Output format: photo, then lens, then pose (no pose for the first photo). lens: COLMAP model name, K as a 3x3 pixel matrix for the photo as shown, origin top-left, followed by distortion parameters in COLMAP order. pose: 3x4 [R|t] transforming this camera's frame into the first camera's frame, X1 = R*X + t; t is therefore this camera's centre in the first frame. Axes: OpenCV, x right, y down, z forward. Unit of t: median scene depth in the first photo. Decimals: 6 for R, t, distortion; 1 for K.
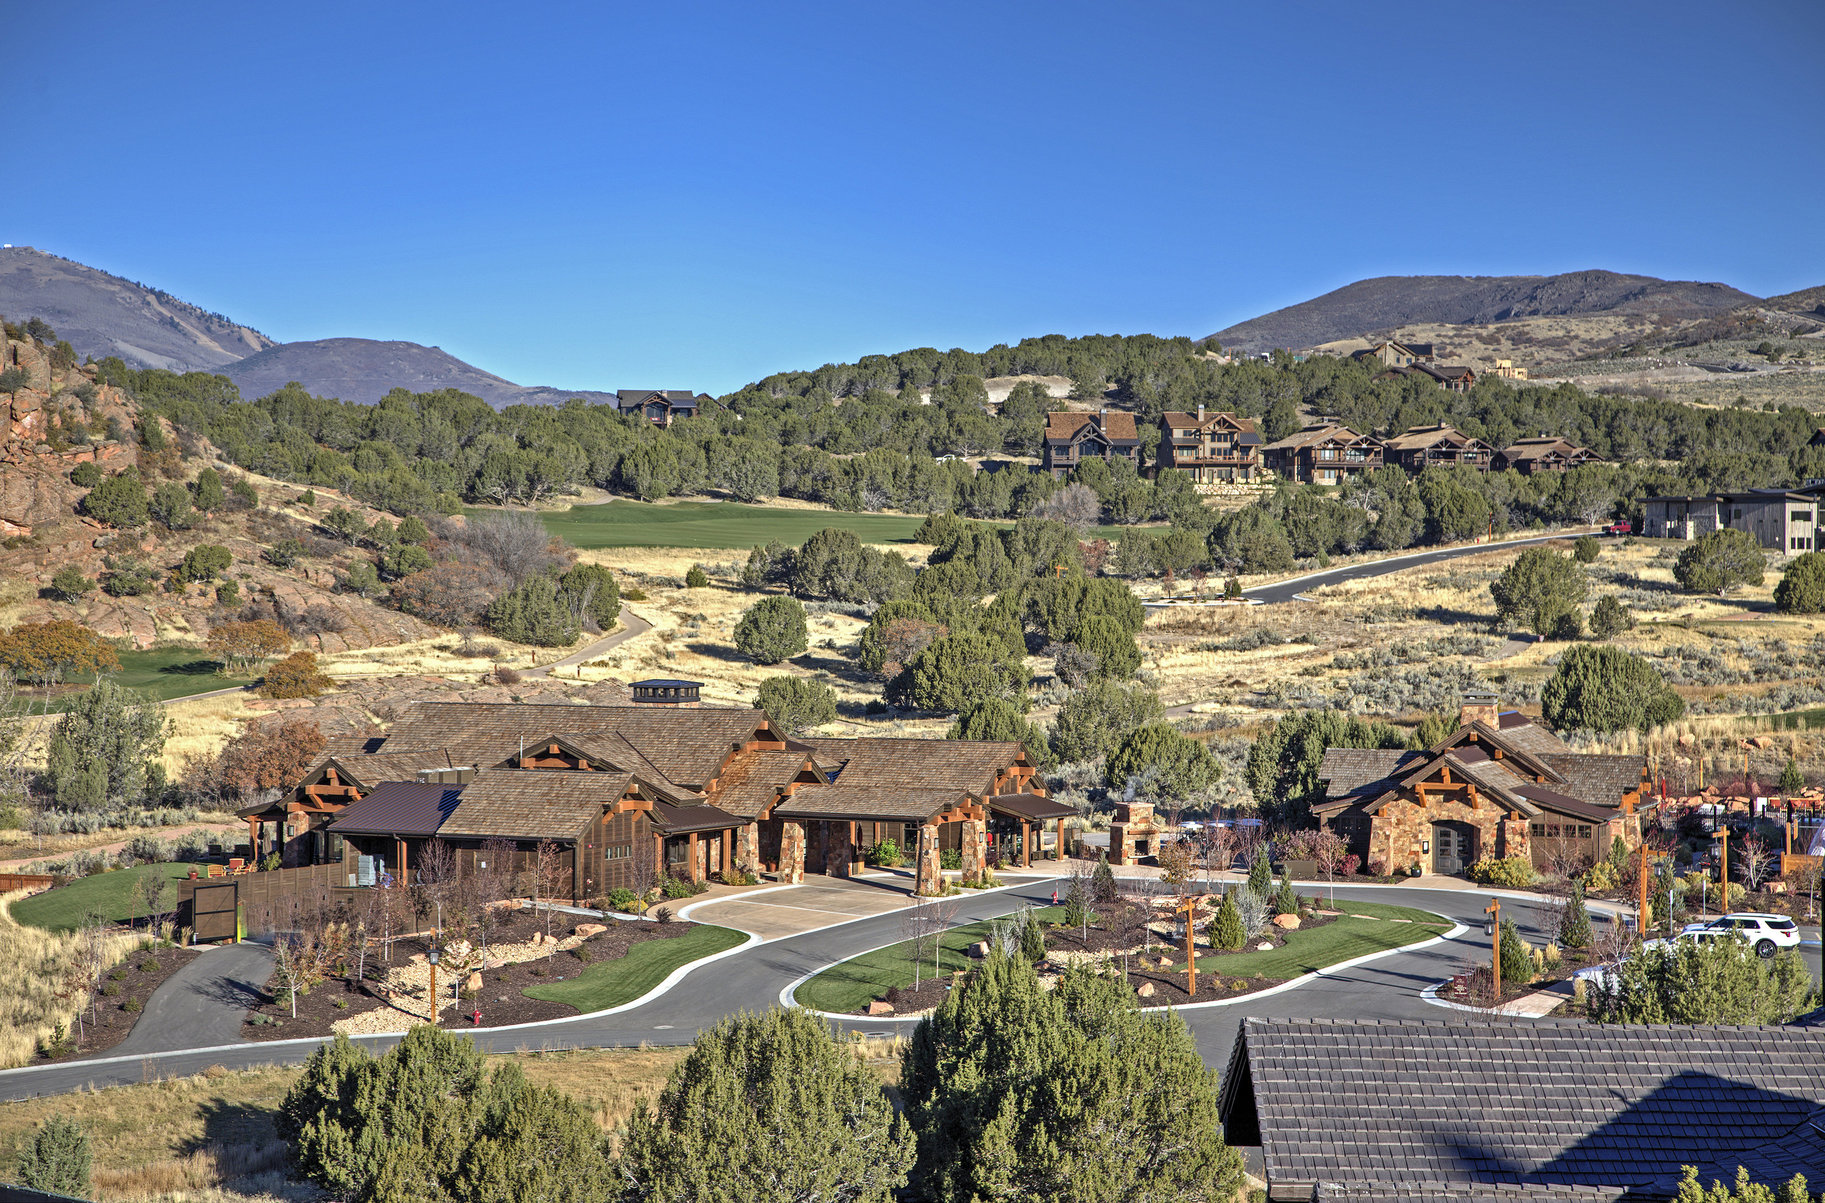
lens RADIAL K [[4248.3, 0, 888.7], [0, 4248.3, 575.8], [0, 0, 1]] dist [0.460458, 0.000000]
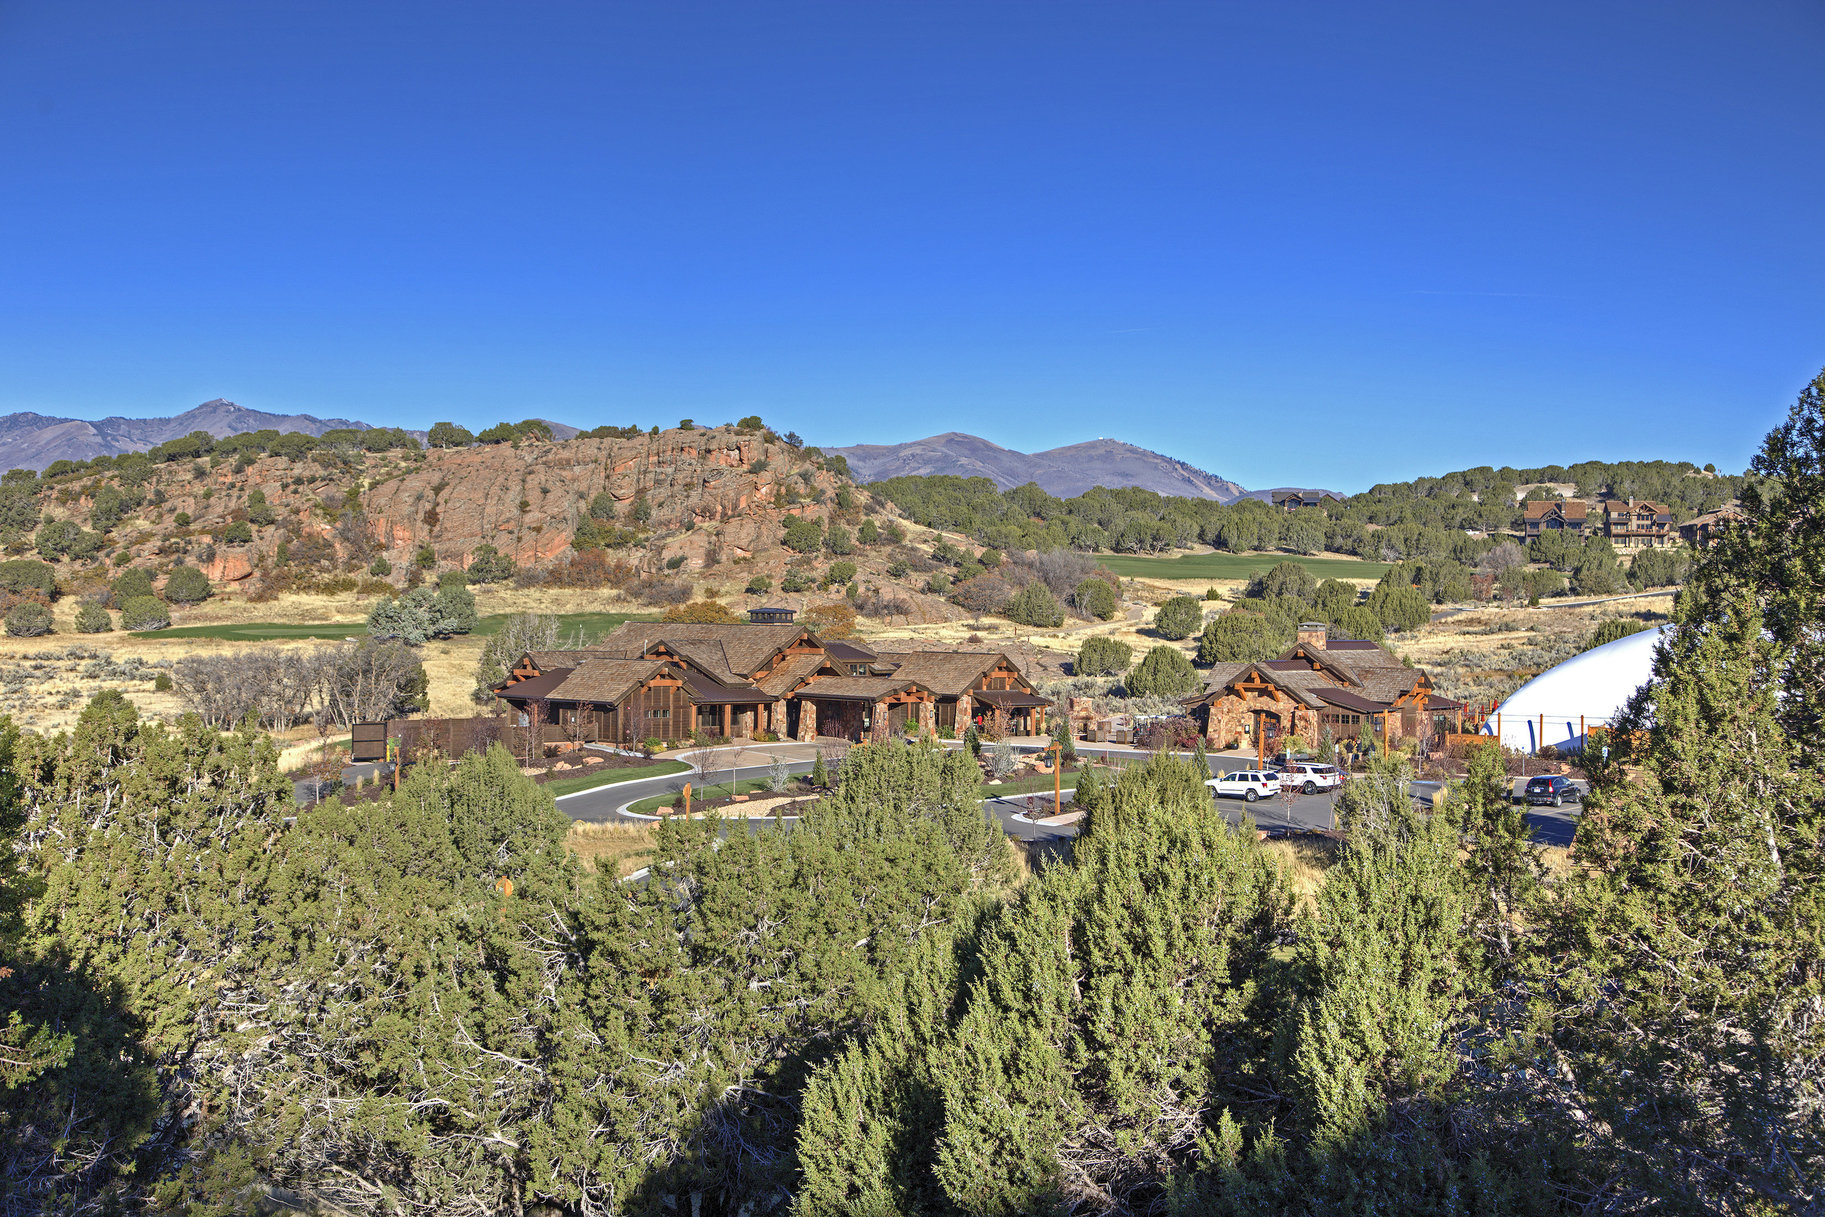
lens RADIAL K [[2479.5, 0, 900.5], [0, 2479.5, 607.5], [0, 0, 1]] dist [0.157339, 0.000000]
pose [[0.959103, 0.011609, -0.282819, 0.129899], [-0.014011, 0.999881, -0.006472, 0.015862], [0.282710, 0.010170, 0.959151, 0.094954]]
